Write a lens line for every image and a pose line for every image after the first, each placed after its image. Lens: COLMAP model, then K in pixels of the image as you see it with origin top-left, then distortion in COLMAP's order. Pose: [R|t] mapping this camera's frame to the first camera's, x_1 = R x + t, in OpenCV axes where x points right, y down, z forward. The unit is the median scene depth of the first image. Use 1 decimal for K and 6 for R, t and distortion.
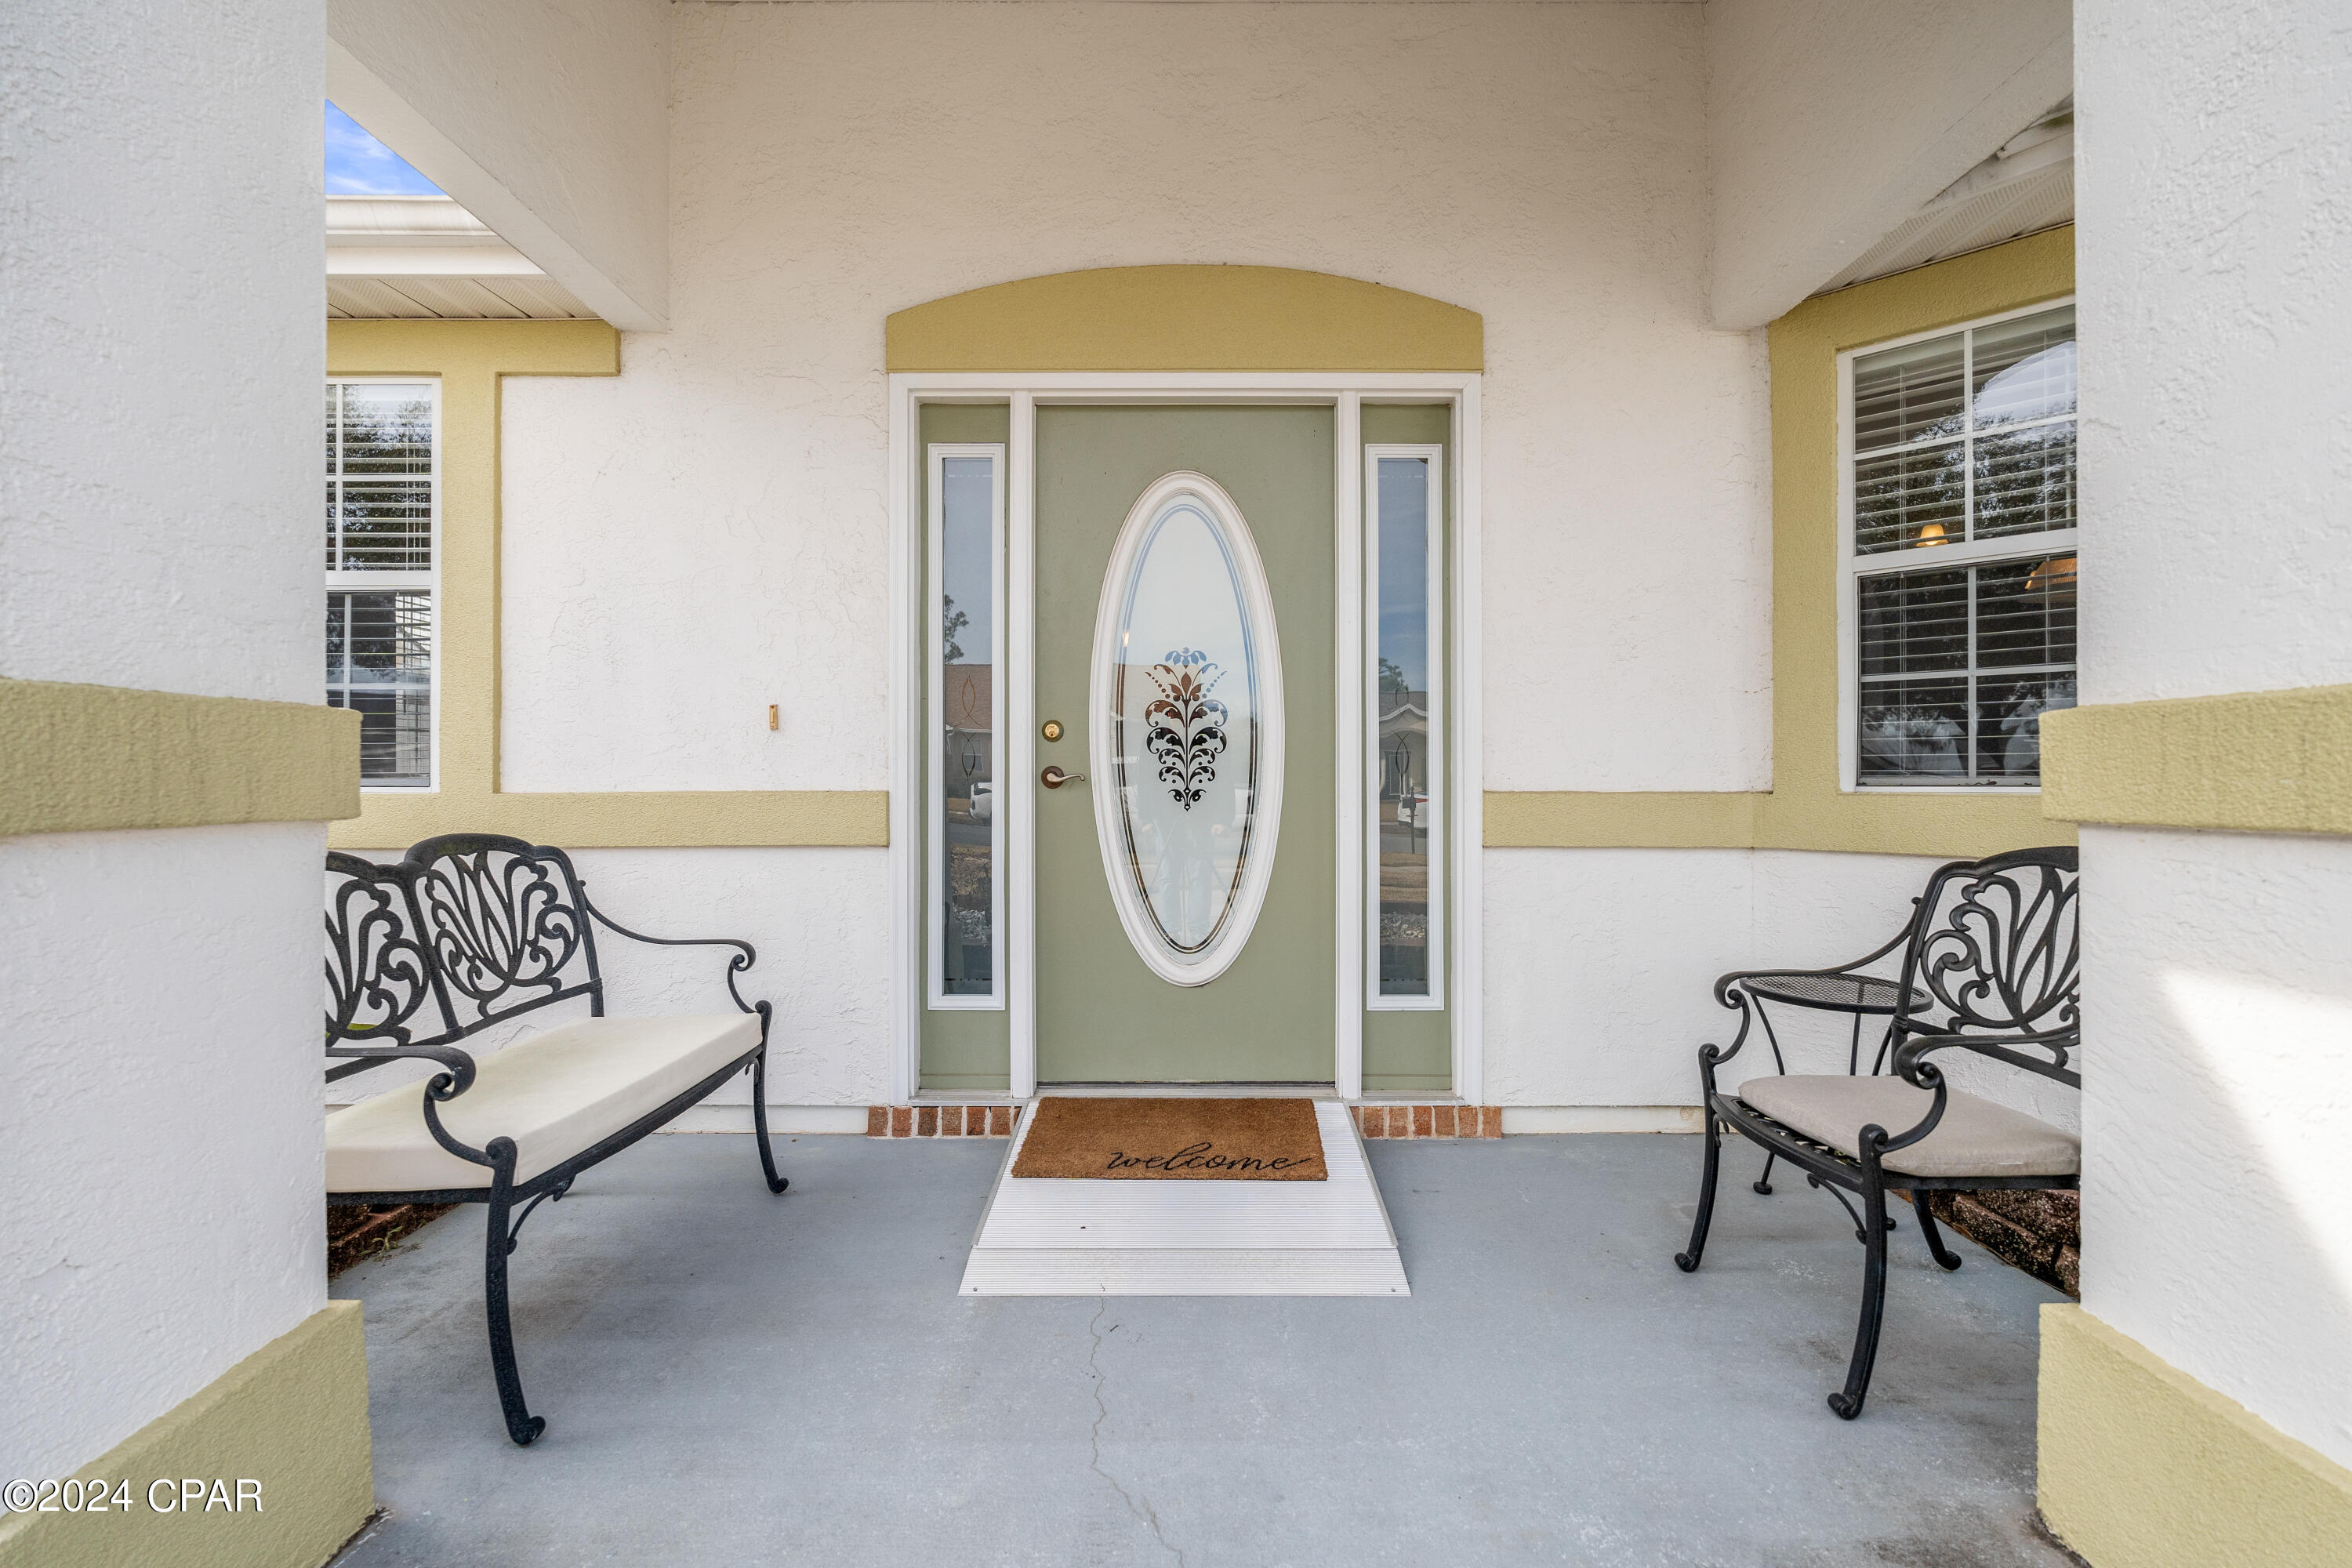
lens RADIAL K [[1068.8, 0, 1176.0], [0, 1068.8, 784.0], [0, 0, 1]] dist [-0.015586, 0.000055]
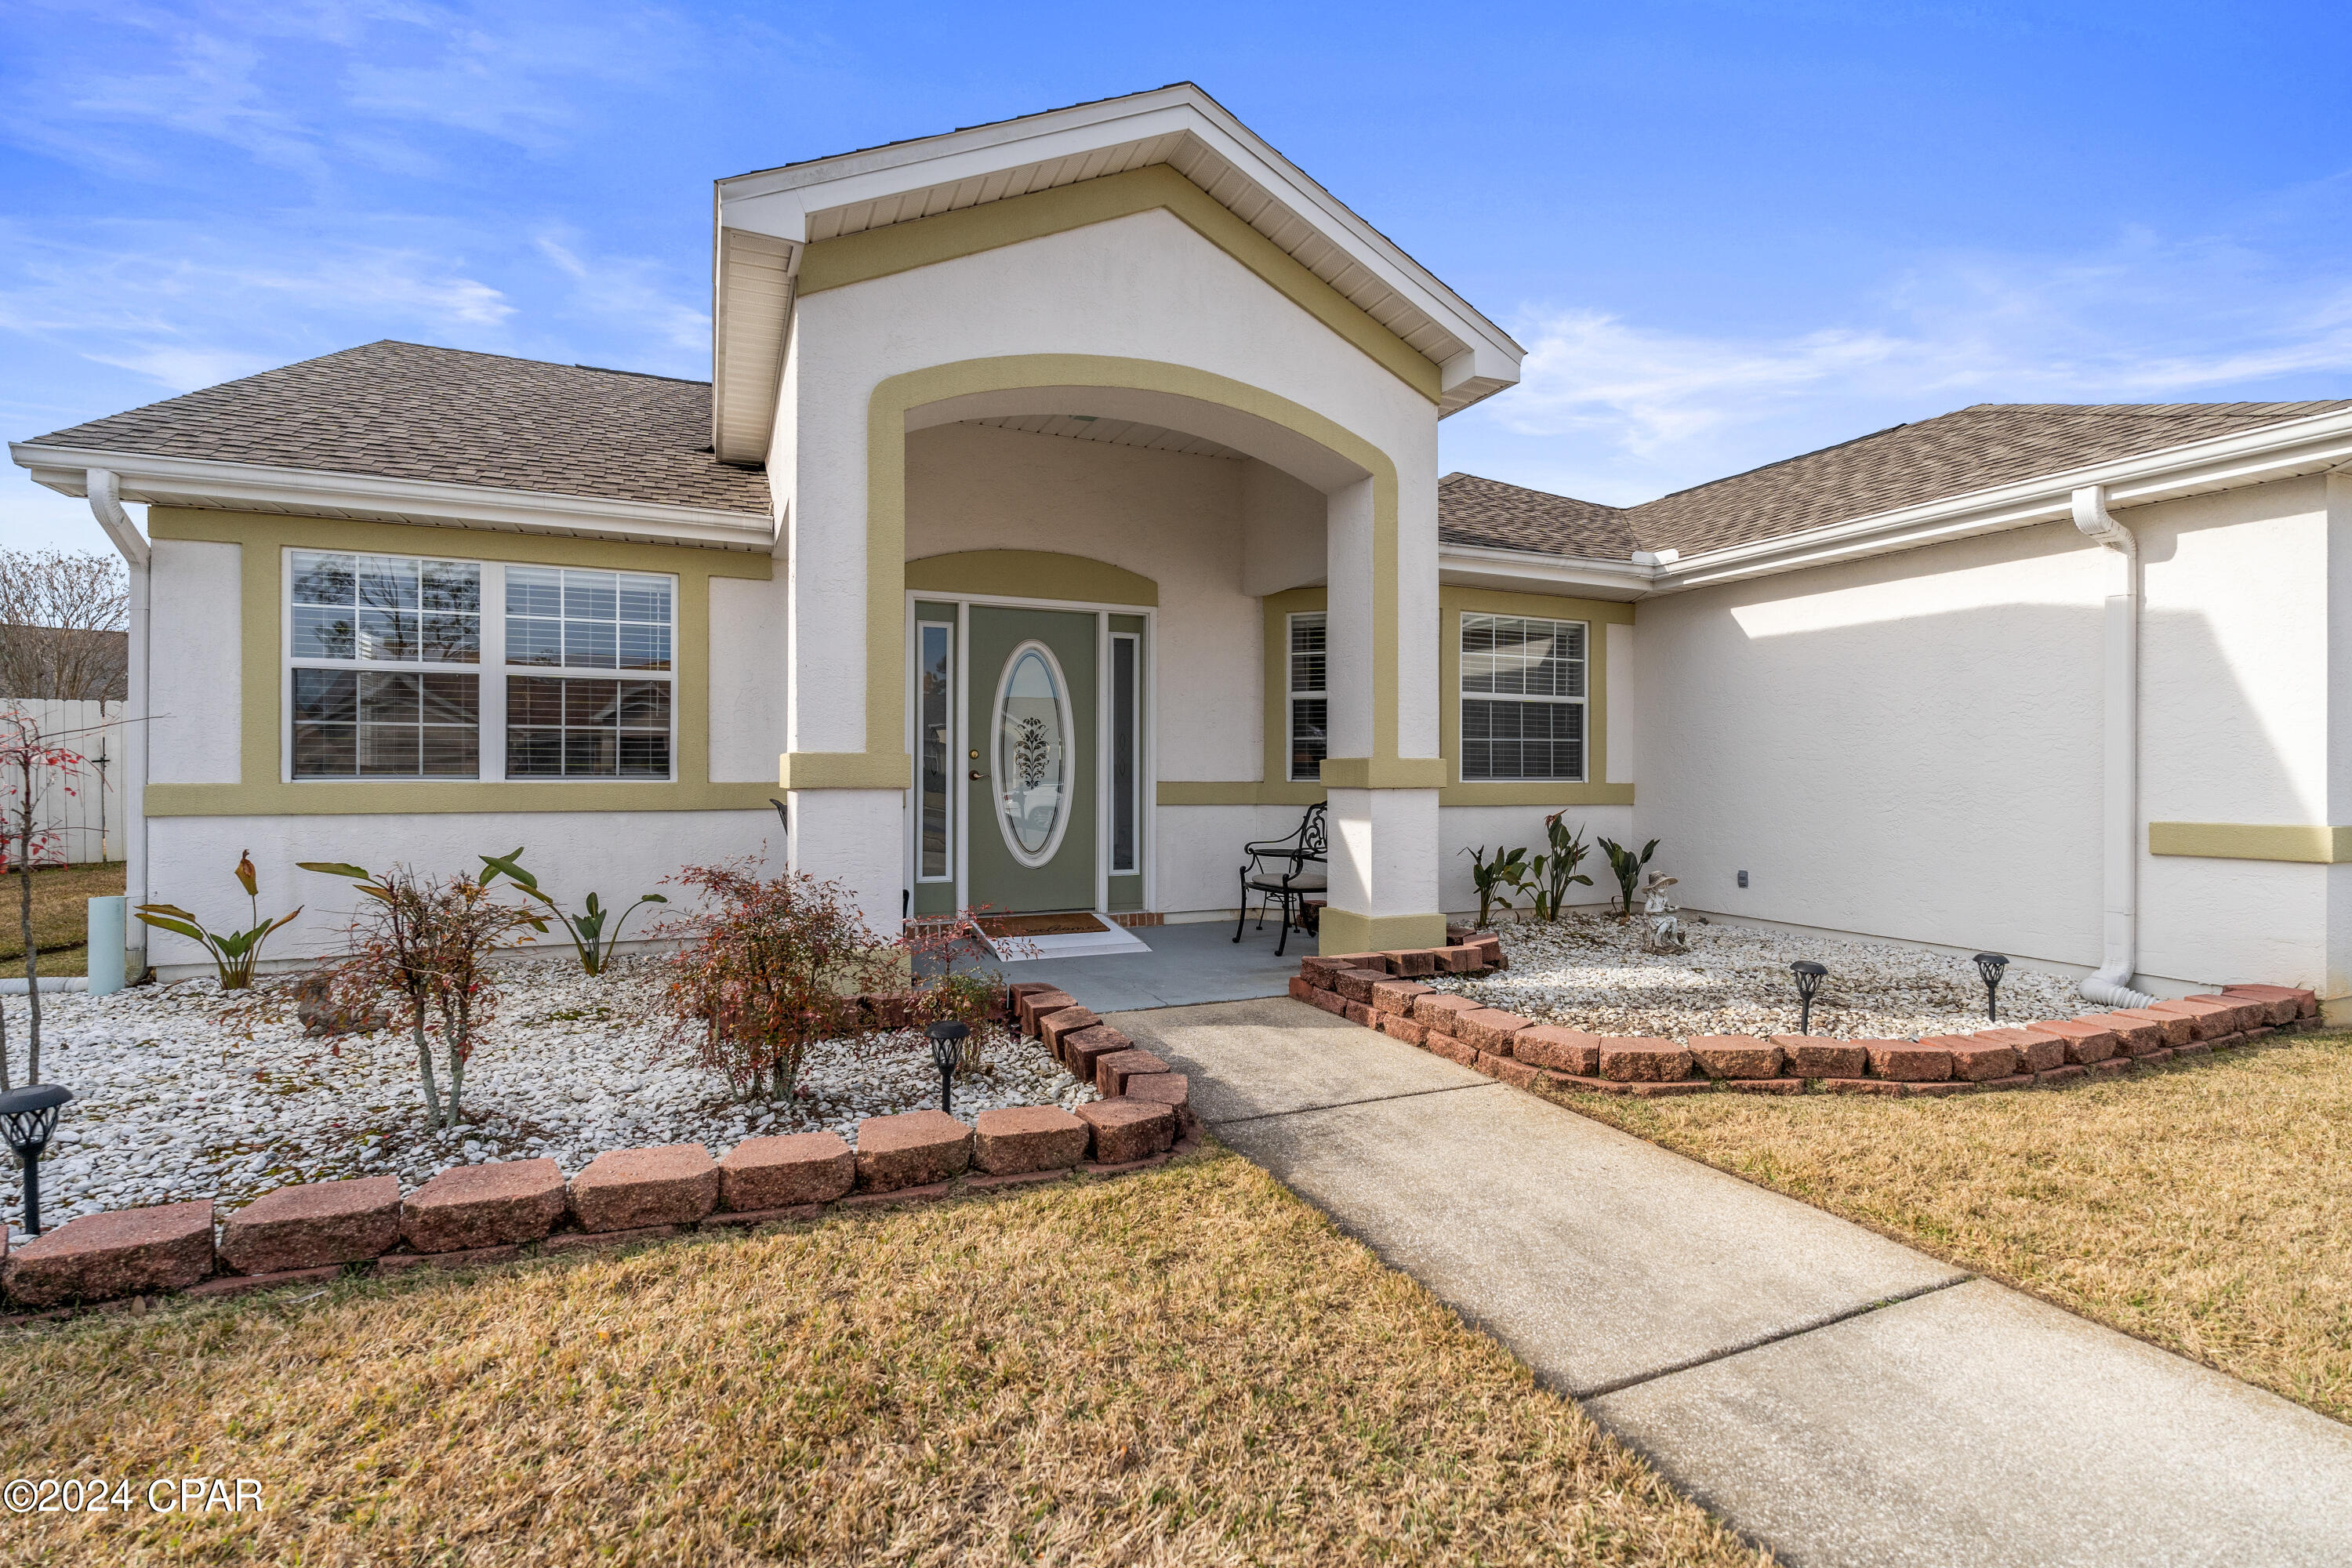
lens RADIAL K [[1068.8, 0, 1176.0], [0, 1068.8, 784.0], [0, 0, 1]] dist [-0.015586, 0.000055]
pose [[0.914887, -0.001597, 0.403706, -0.642032], [-0.000653, 0.999985, 0.005435, -0.000929], [-0.403709, -0.005236, 0.914873, -1.213105]]
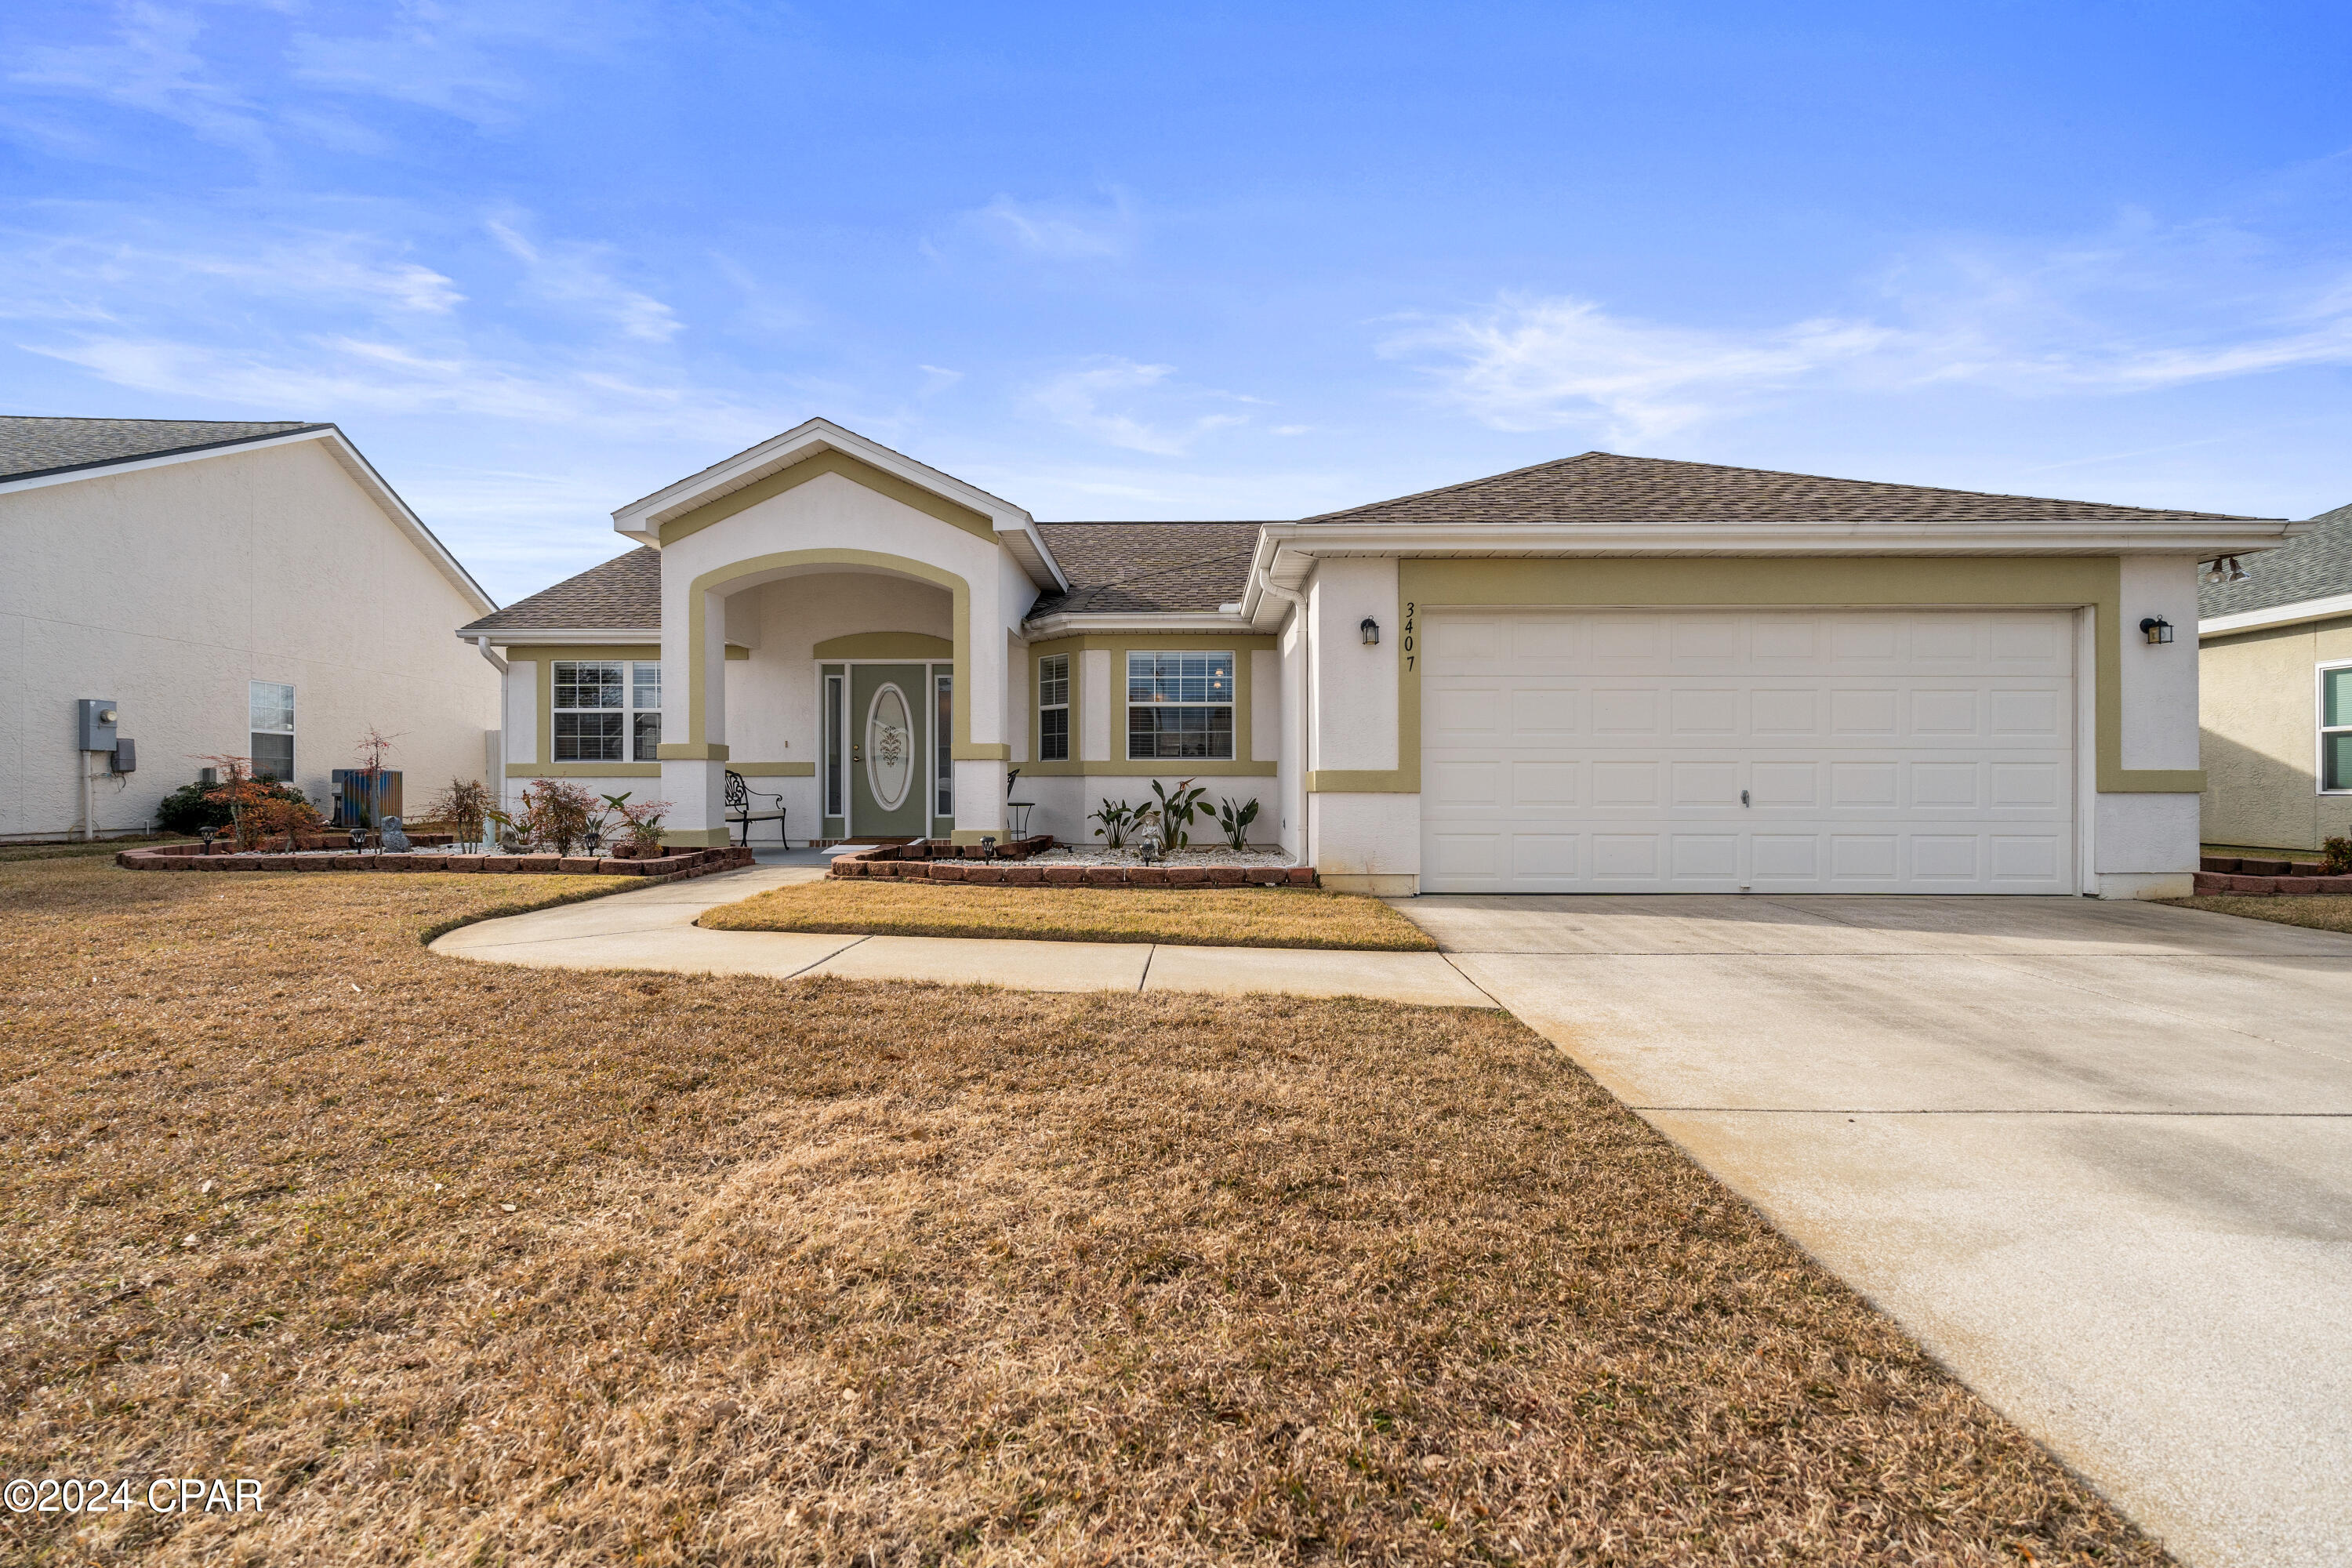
lens RADIAL K [[1068.8, 0, 1176.0], [0, 1068.8, 784.0], [0, 0, 1]] dist [-0.015586, 0.000055]
pose [[0.999938, -0.001951, -0.011000, 1.147020], [0.001854, 0.999959, -0.008840, 0.127085], [0.011017, 0.008819, 0.999900, -3.033688]]
